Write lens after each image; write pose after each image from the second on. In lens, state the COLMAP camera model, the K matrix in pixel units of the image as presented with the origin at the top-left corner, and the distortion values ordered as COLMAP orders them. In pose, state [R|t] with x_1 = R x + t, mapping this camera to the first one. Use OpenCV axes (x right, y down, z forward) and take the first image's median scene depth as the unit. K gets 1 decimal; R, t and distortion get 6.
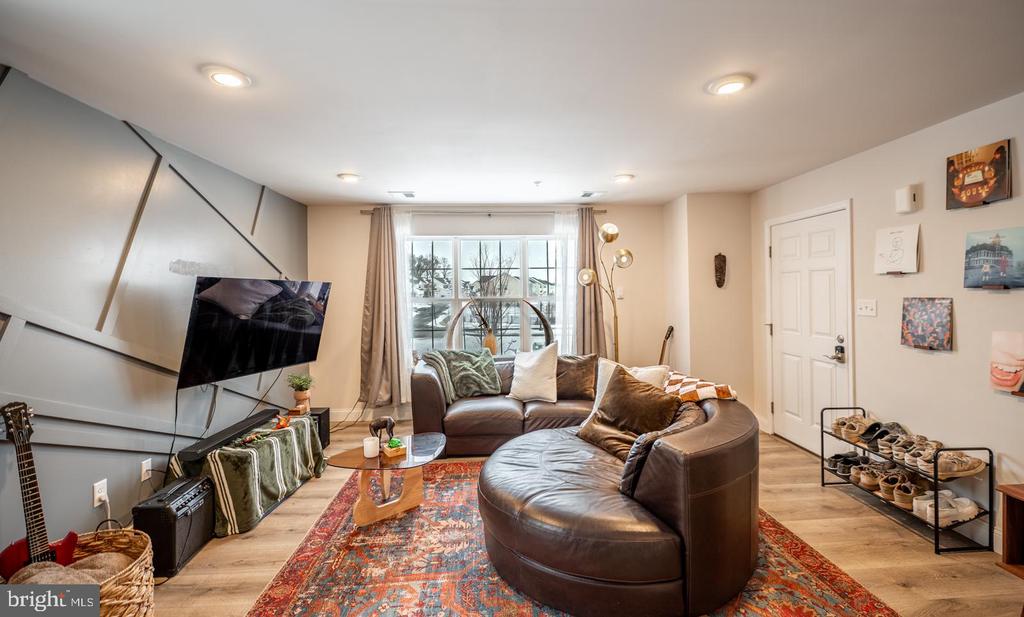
lens RADIAL K [[437.7, 0, 517.2], [0, 437.7, 289.2], [0, 0, 1]] dist [-0.007715, -0.001051]
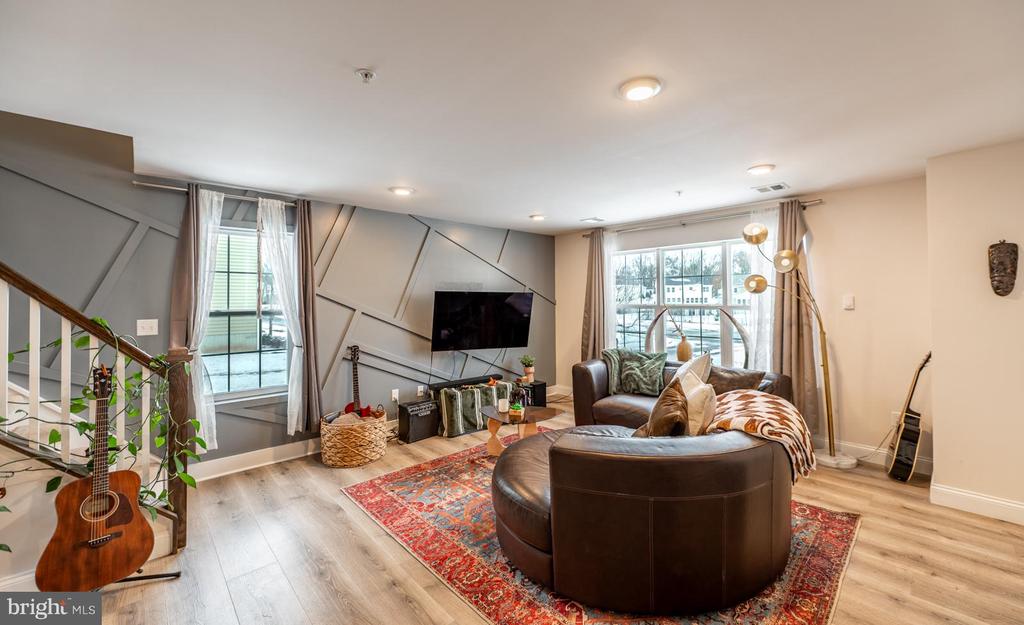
lens RADIAL K [[407.3, 0, 516.8], [0, 407.3, 289.5], [0, 0, 1]] dist [-0.004140, -0.000706]
pose [[0.636192, -0.009573, -0.771471, 0.748792], [0.003073, 0.999947, -0.009874, -0.015442], [0.771524, 0.003912, 0.636188, 0.157980]]
